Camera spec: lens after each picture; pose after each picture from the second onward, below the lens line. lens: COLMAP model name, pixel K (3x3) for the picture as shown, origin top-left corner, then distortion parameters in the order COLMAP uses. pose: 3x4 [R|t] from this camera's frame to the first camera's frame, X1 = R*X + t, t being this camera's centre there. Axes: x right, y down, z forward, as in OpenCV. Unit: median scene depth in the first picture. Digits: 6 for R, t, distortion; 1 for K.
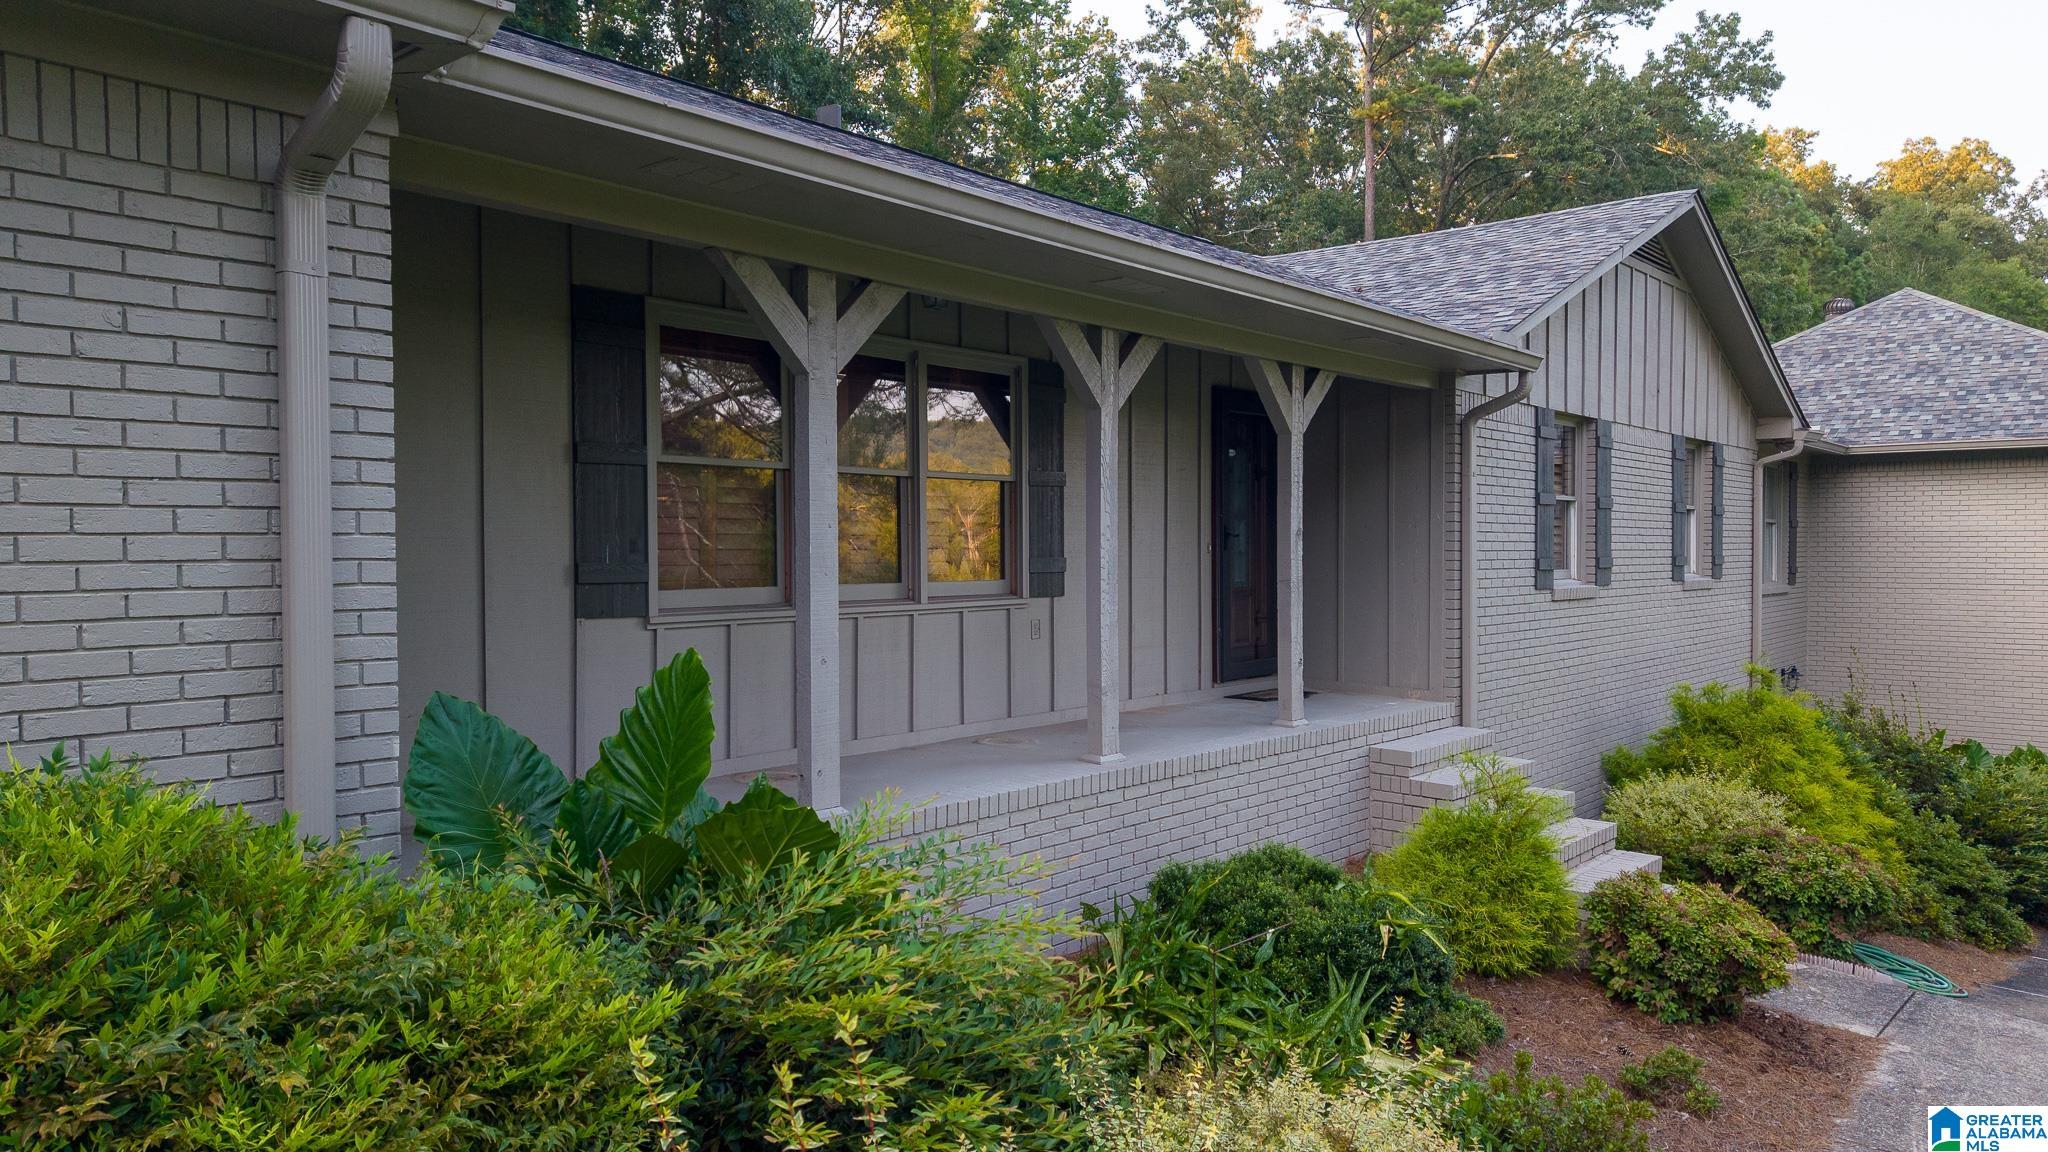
lens RADIAL K [[1373.2, 0, 1033.9], [0, 1373.2, 575.1], [0, 0, 1]] dist [0.090562, -0.117737]
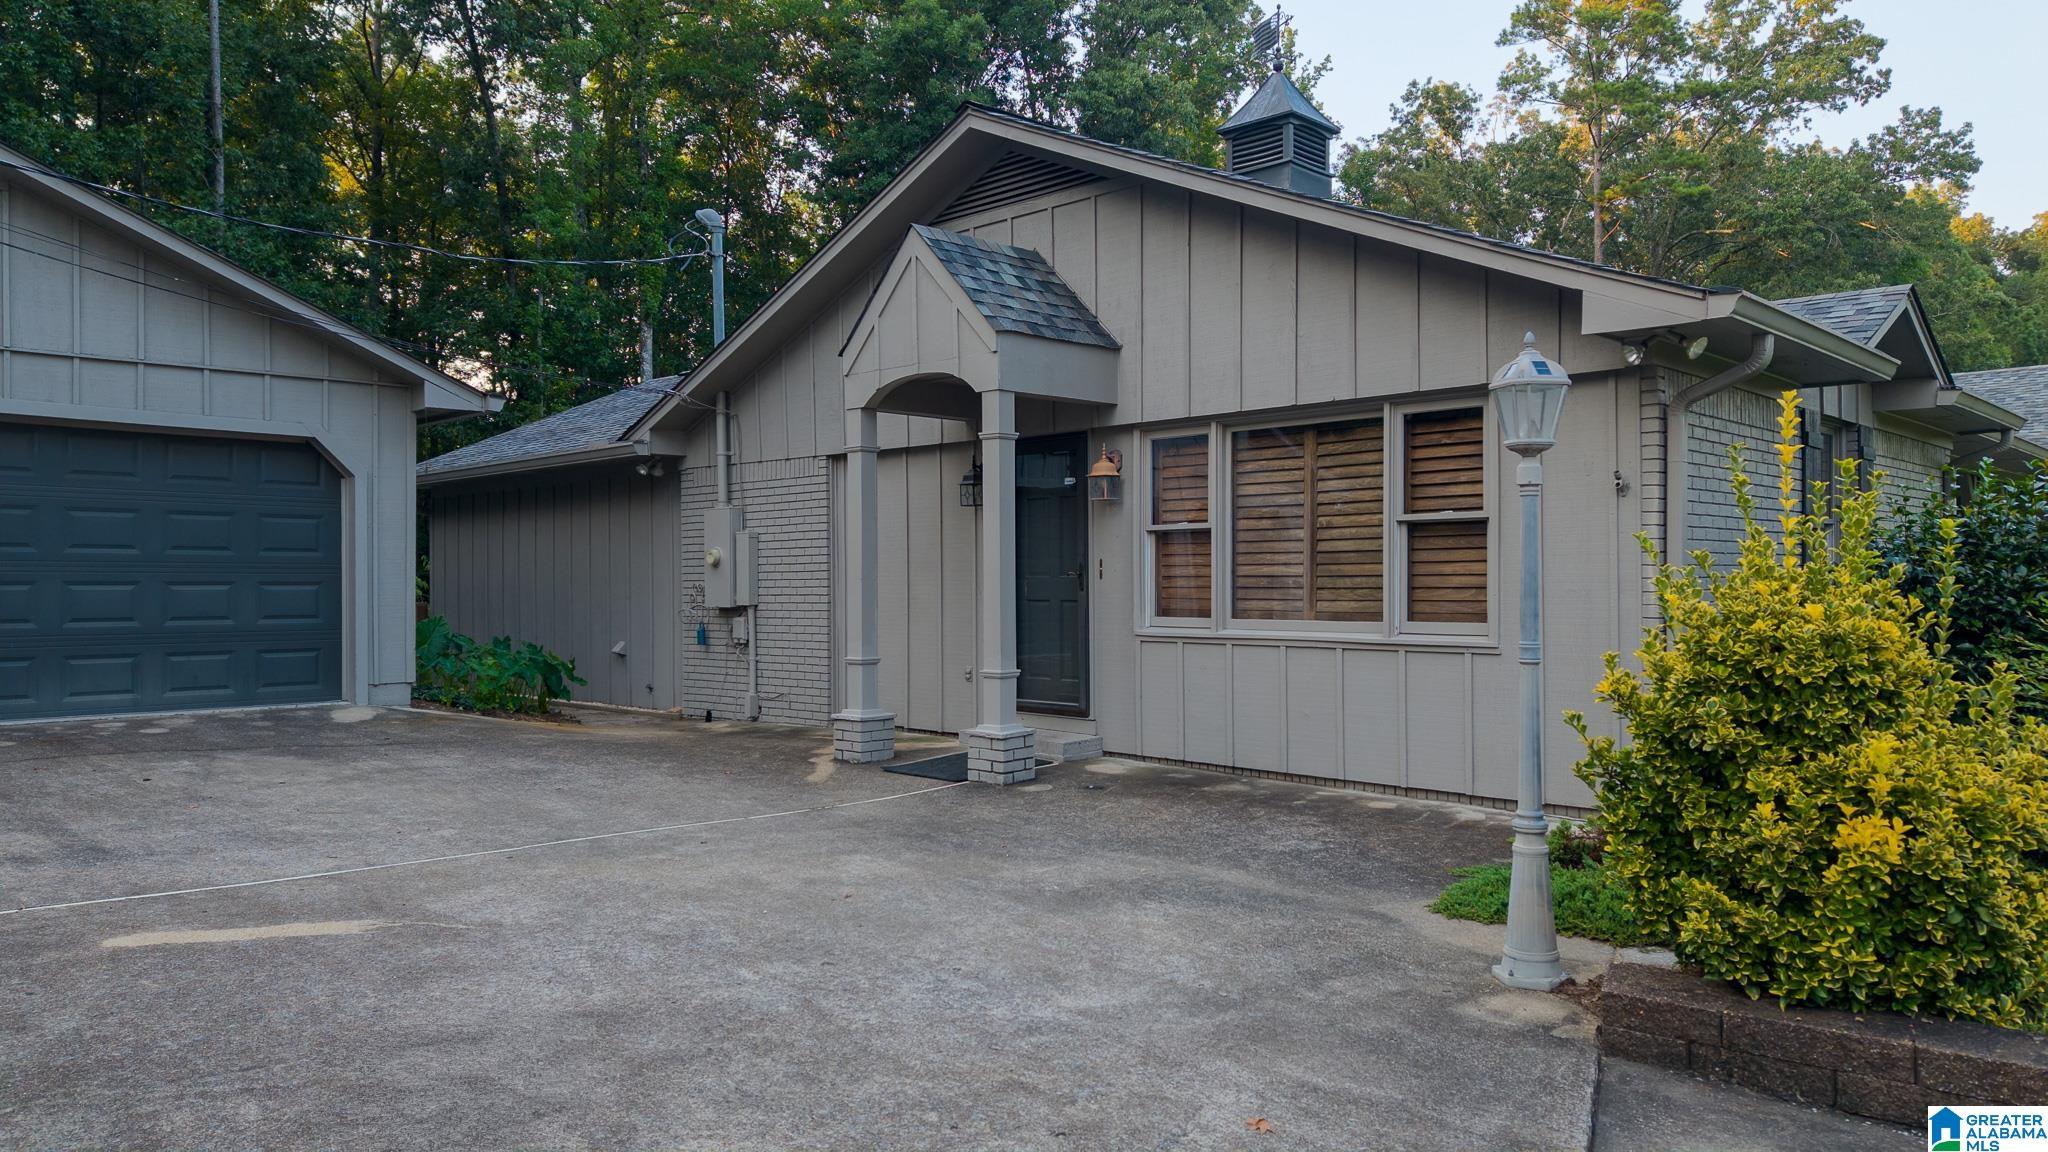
lens RADIAL K [[1373.5, 0, 1025.7], [0, 1373.5, 569.7], [0, 0, 1]] dist [0.056108, -0.058554]
pose [[0.998296, -0.001468, -0.058341, -0.173911], [-0.000022, 0.999674, -0.025528, 0.002852], [0.058360, 0.025486, 0.997970, -0.165331]]
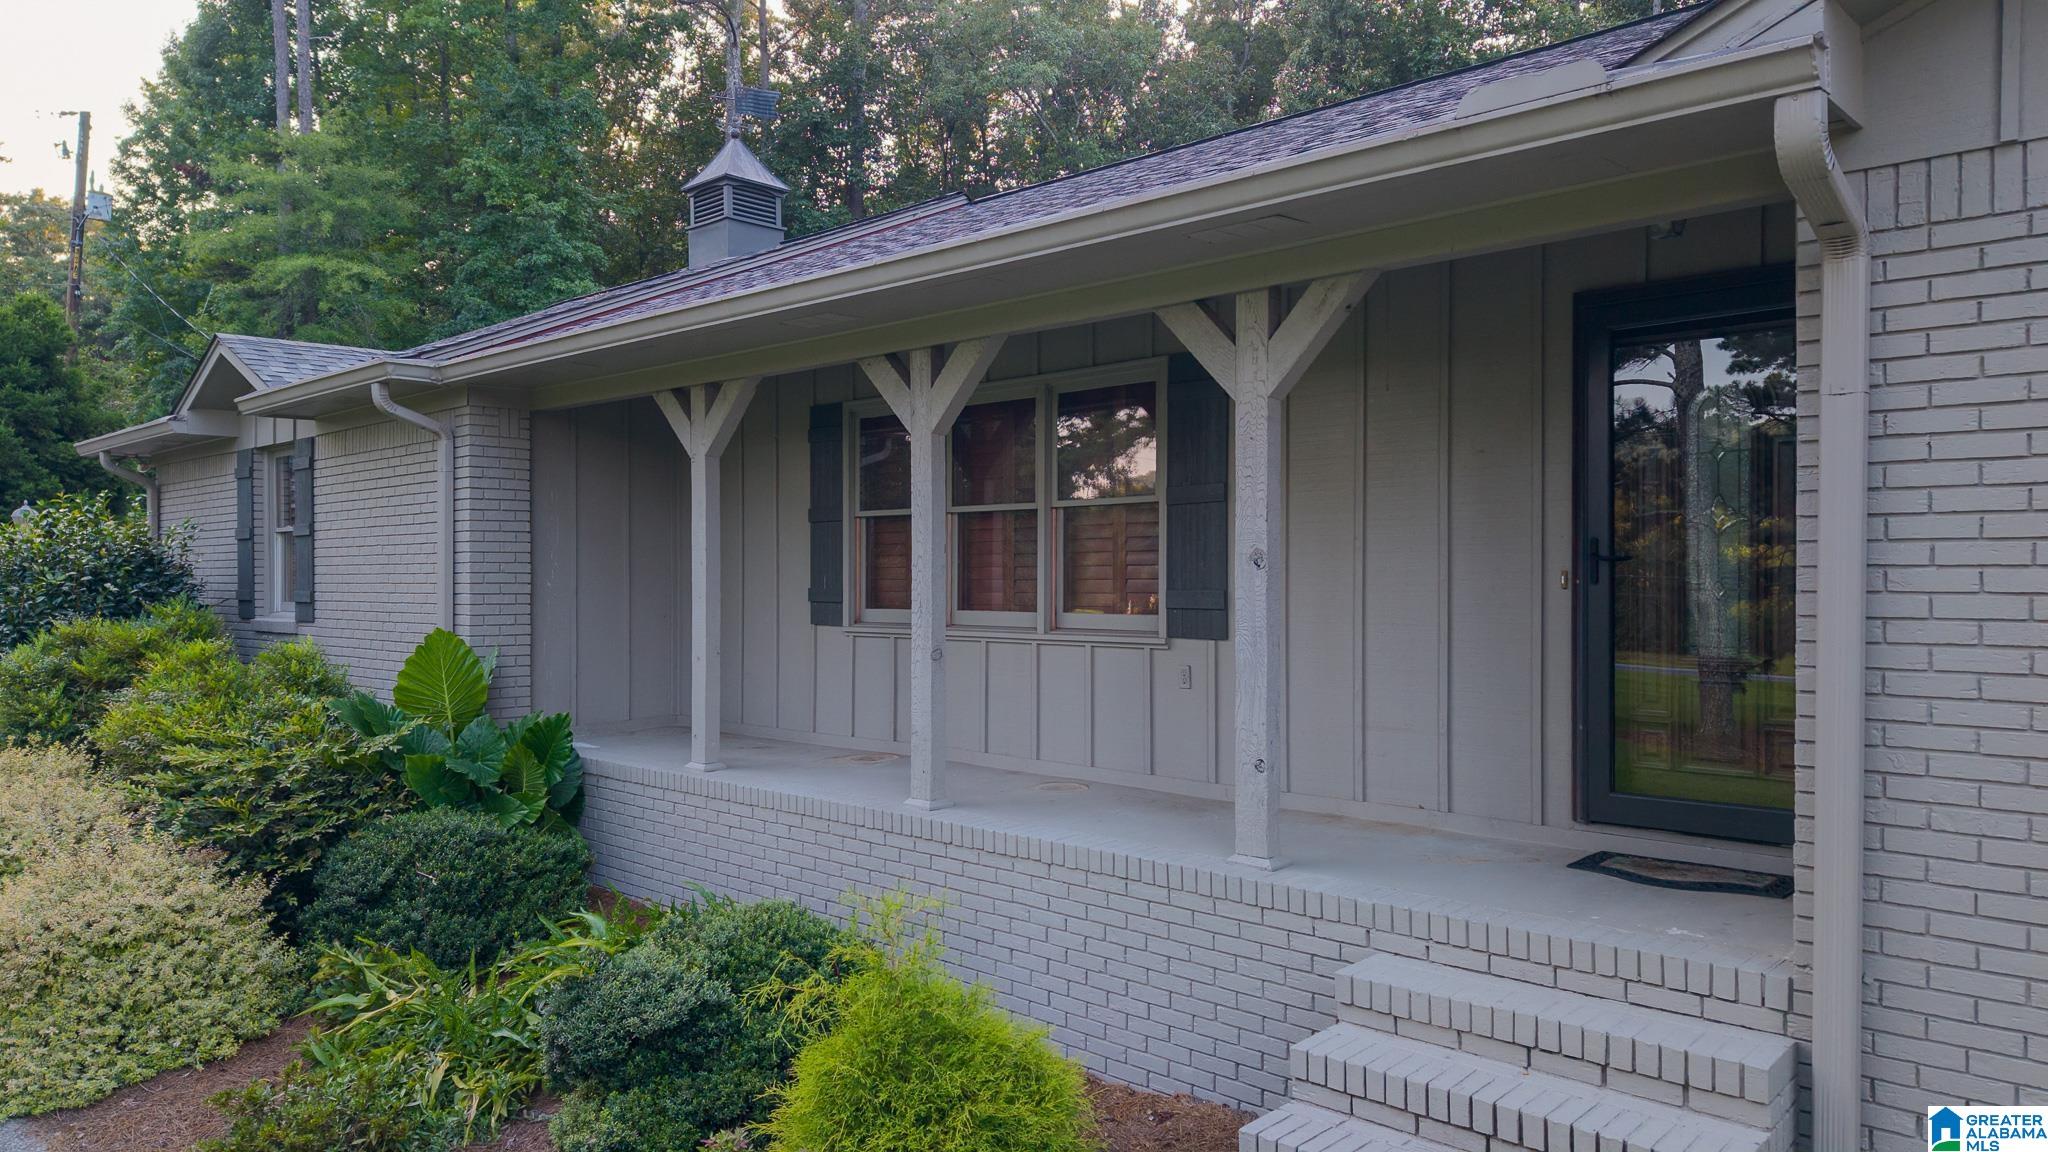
lens RADIAL K [[1373.5, 0, 1025.7], [0, 1373.5, 569.7], [0, 0, 1]] dist [0.056108, -0.058554]
pose [[-0.058390, -0.010708, -0.998236, 0.113846], [-0.027206, 0.999588, -0.009131, -0.002074], [0.997923, 0.026625, -0.058657, 0.128492]]
